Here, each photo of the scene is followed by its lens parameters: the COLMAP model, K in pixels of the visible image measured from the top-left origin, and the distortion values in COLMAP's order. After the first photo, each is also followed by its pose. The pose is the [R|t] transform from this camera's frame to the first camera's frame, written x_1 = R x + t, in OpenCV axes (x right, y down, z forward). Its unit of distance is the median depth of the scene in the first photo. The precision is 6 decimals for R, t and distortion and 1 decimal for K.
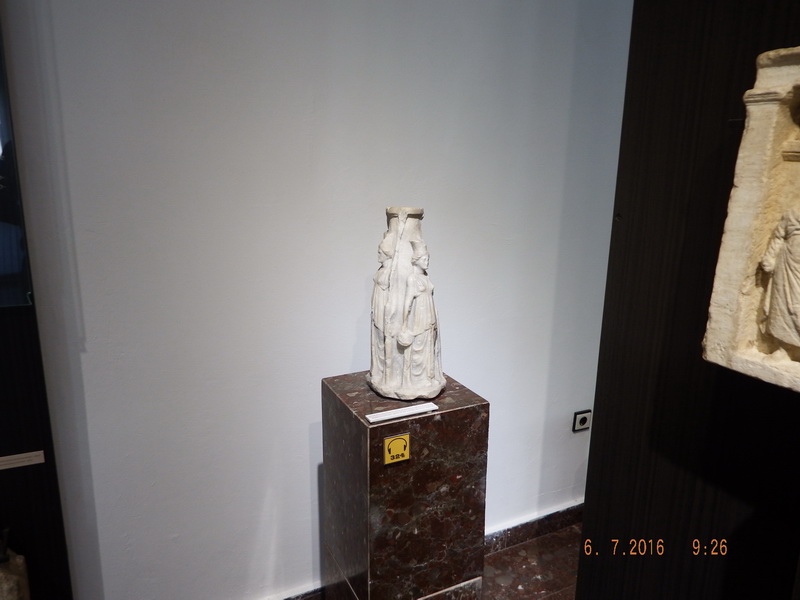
lens RADIAL K [[586.4, 0, 396.2], [0, 586.4, 299.6], [0, 0, 1]] dist [-0.009312, 0.015636]
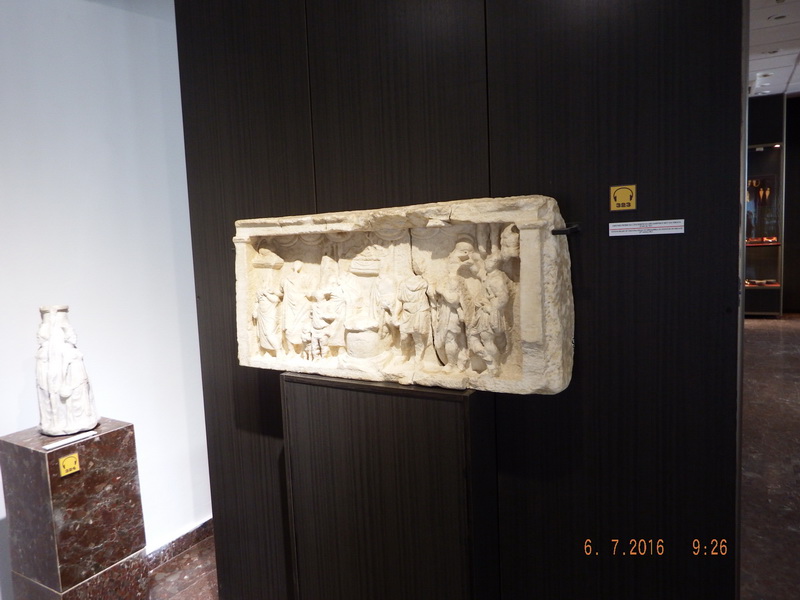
lens RADIAL K [[586.4, 0, 399.1], [0, 586.4, 308.2], [0, 0, 1]] dist [-0.009312, 0.015636]
pose [[0.835560, -0.105208, 0.539232, -0.056319], [0.167898, 0.983436, -0.068289, 0.099274], [-0.523116, 0.147596, 0.839384, -0.714493]]
